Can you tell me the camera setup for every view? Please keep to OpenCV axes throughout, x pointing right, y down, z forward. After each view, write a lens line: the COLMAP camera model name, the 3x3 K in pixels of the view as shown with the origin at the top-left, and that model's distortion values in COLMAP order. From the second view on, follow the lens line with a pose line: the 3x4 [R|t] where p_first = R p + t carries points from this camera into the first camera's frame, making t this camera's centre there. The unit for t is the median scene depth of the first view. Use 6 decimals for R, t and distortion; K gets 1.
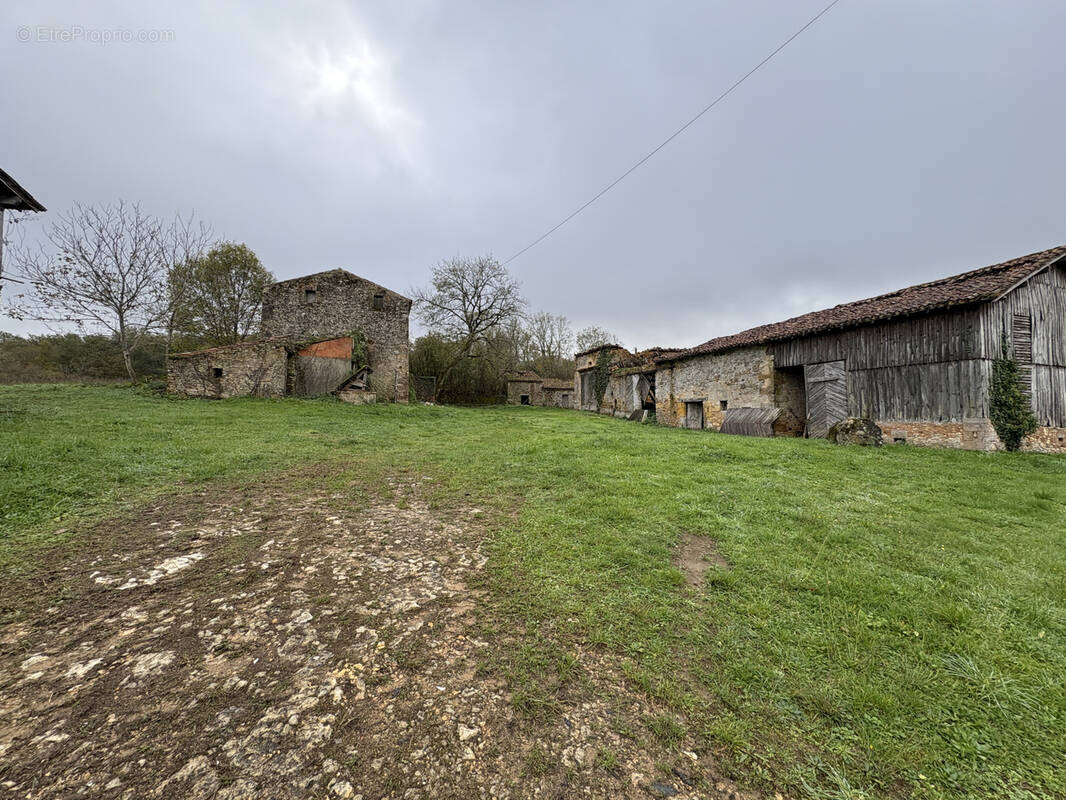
lens RADIAL K [[422.8, 0, 533.0], [0, 422.8, 400.0], [0, 0, 1]] dist [-0.000999, 0.000017]
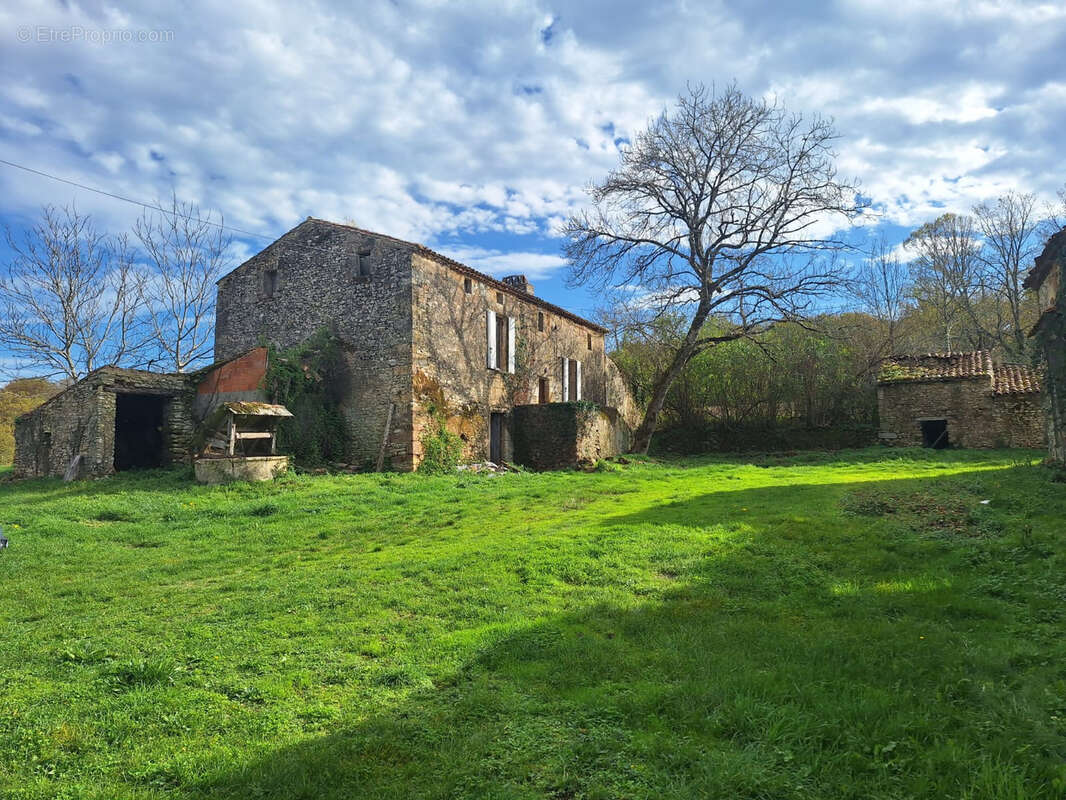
lens RADIAL K [[726.8, 0, 539.7], [0, 726.8, 398.4], [0, 0, 1]] dist [0.117084, -0.147894]
pose [[0.686151, -0.087584, -0.722168, 0.383646], [0.055255, 0.996133, -0.068310, -0.009014], [0.725358, 0.006968, 0.688337, 0.582034]]
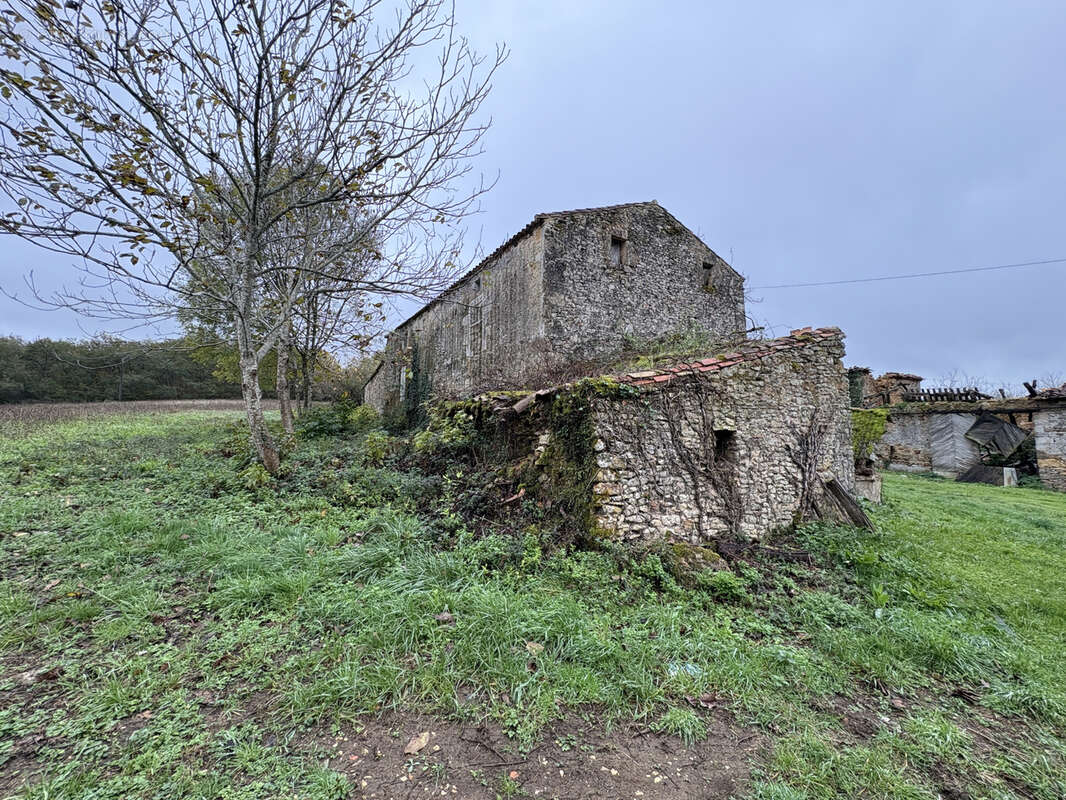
lens RADIAL K [[422.8, 0, 533.0], [0, 422.8, 400.0], [0, 0, 1]] dist [-0.000999, 0.000017]
pose [[0.980285, 0.008920, 0.197386, -0.691984], [-0.000219, 0.999029, -0.044058, -0.061977], [-0.197587, 0.043146, 0.979335, 0.564857]]
